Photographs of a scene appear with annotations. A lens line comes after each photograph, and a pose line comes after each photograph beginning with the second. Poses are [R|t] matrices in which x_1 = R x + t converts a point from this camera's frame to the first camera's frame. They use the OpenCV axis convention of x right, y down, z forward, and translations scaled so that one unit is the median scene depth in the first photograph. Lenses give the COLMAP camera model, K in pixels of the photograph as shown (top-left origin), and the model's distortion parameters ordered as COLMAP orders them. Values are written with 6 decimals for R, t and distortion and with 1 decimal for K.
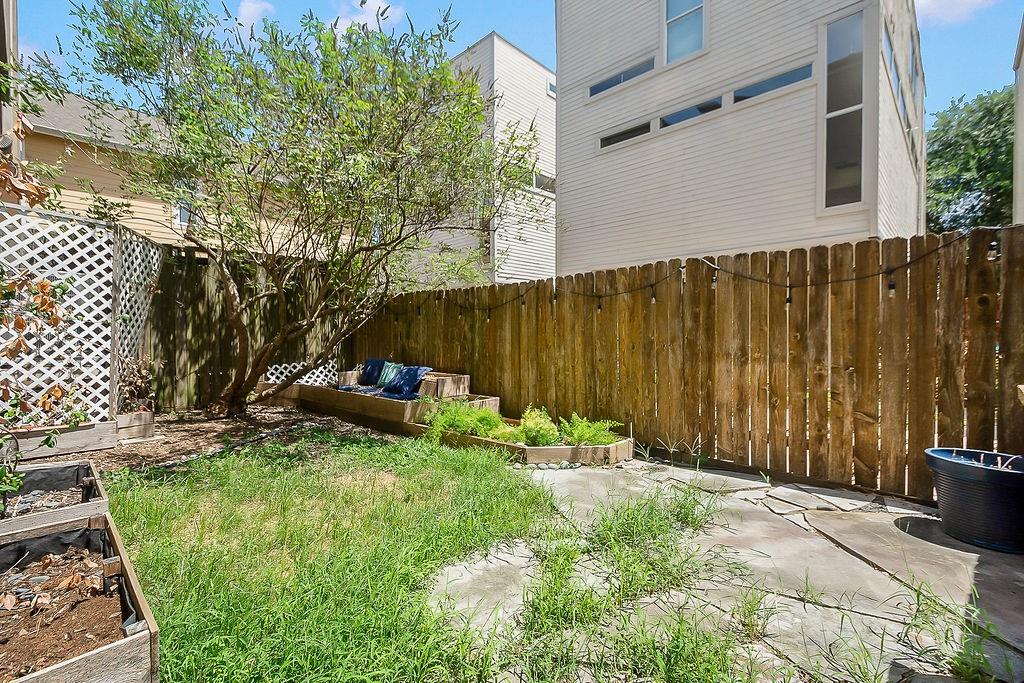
lens RADIAL K [[452.6, 0, 518.9], [0, 452.6, 336.8], [0, 0, 1]] dist [0.010865, -0.001426]
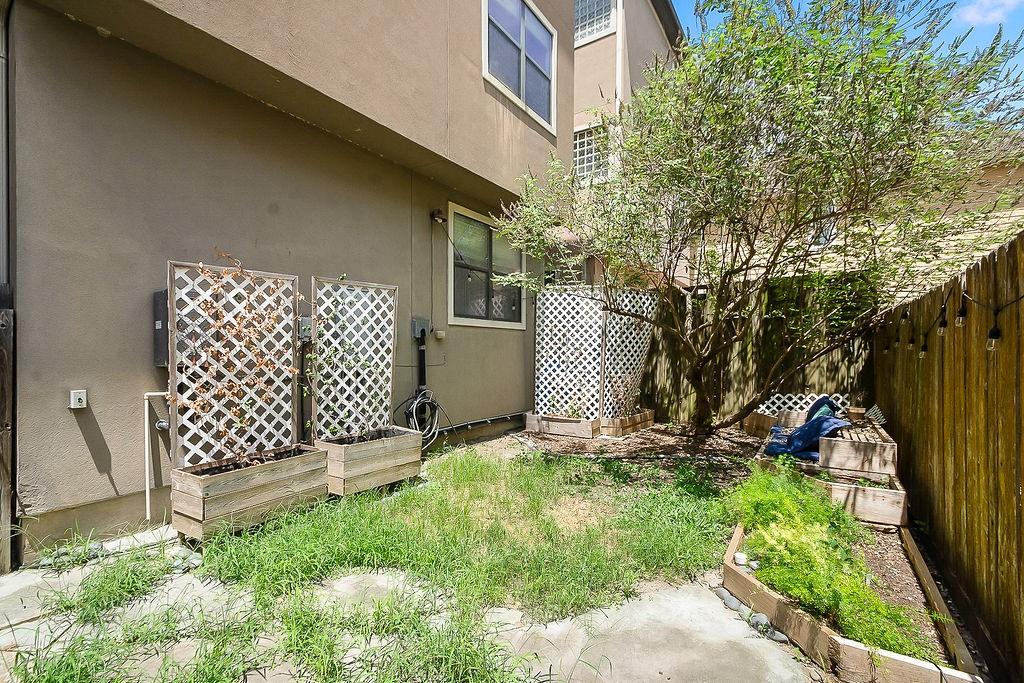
lens RADIAL K [[452.6, 0, 518.2], [0, 452.6, 346.9], [0, 0, 1]] dist [0.010865, -0.001426]
pose [[0.182214, -0.000685, -0.983259, 0.366122], [-0.010433, 0.999942, -0.002630, -0.034429], [0.983203, 0.010737, 0.182197, 0.357854]]
